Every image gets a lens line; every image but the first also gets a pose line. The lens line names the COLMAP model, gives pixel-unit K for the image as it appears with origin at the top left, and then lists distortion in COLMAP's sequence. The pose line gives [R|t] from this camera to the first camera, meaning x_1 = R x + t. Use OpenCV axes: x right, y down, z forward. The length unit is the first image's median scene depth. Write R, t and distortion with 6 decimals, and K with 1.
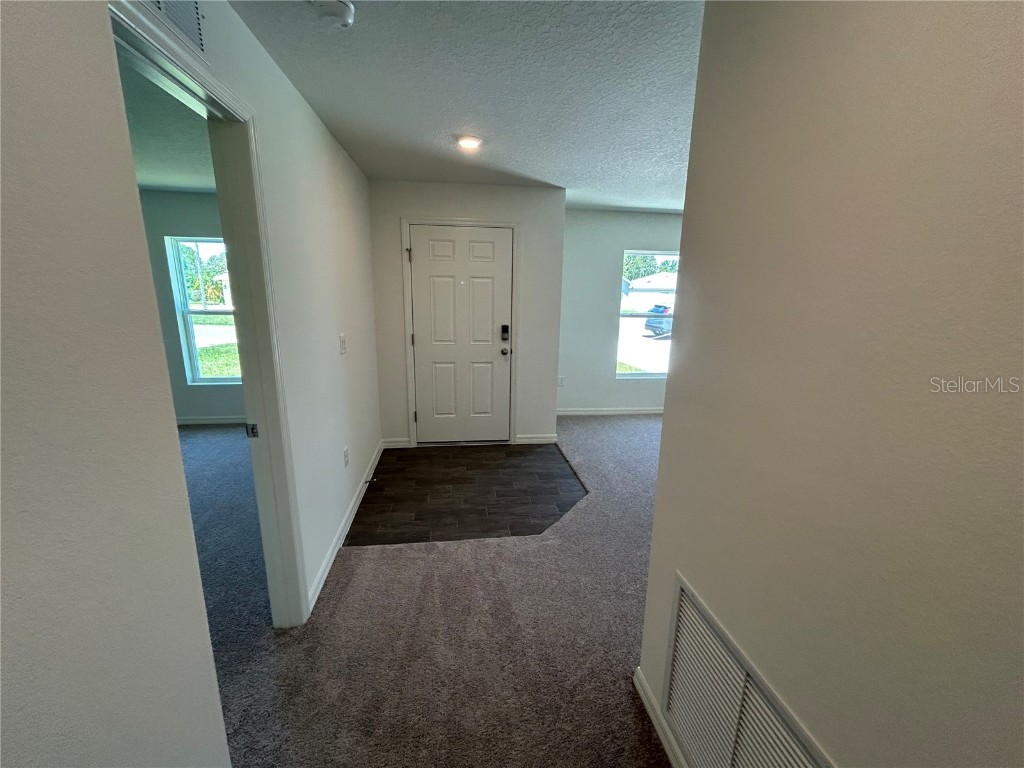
lens RADIAL K [[413.6, 0, 512.0], [0, 413.6, 384.0], [0, 0, 1]] dist [0.000855, 0.000000]
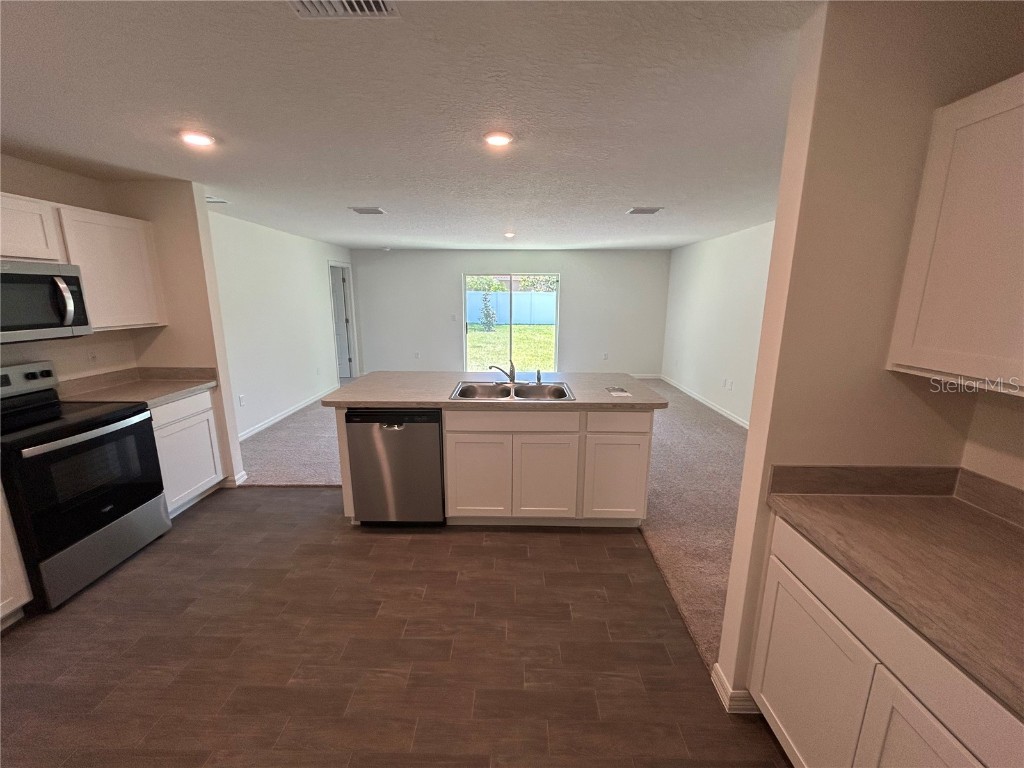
lens RADIAL K [[413.6, 0, 512.0], [0, 413.6, 384.0], [0, 0, 1]] dist [0.000855, 0.000000]
pose [[-0.988770, -0.051068, 0.140450, -0.154798], [0.012394, 0.908545, 0.417604, -0.272000], [-0.148932, 0.414655, -0.897709, 1.099198]]
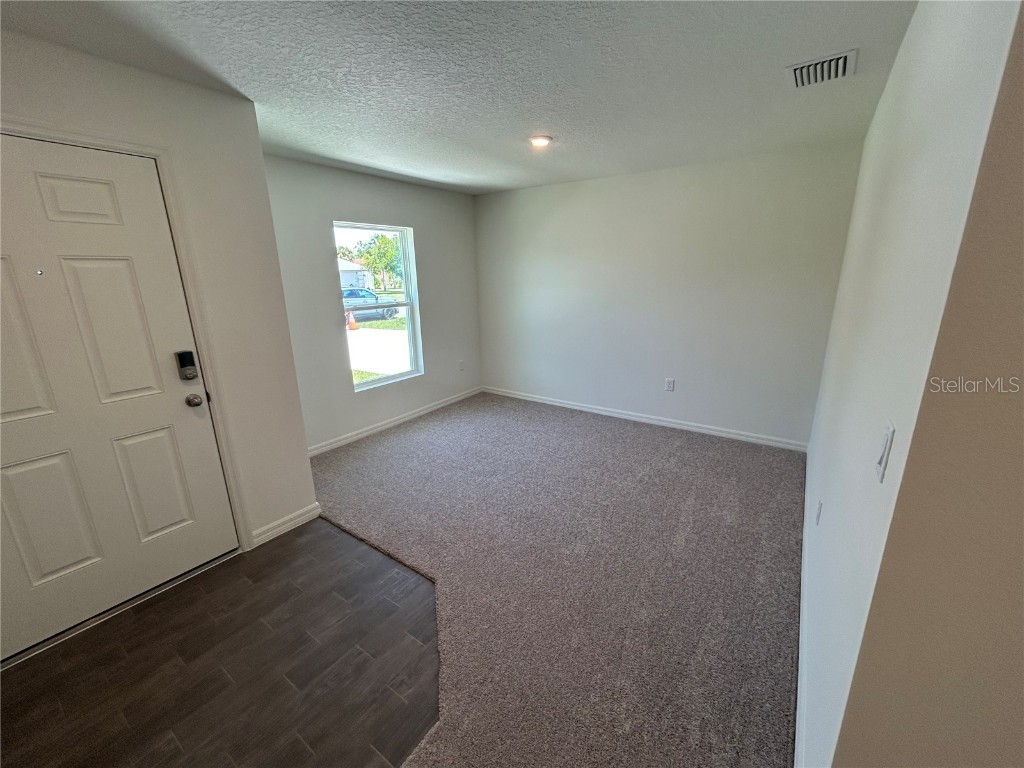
lens RADIAL K [[413.6, 0, 512.0], [0, 413.6, 384.0], [0, 0, 1]] dist [0.000855, 0.000000]
pose [[0.682193, -0.217492, 0.698076, -0.106371], [0.185381, 0.974988, 0.122603, -0.089190], [-0.707281, 0.045771, 0.705449, 0.340738]]
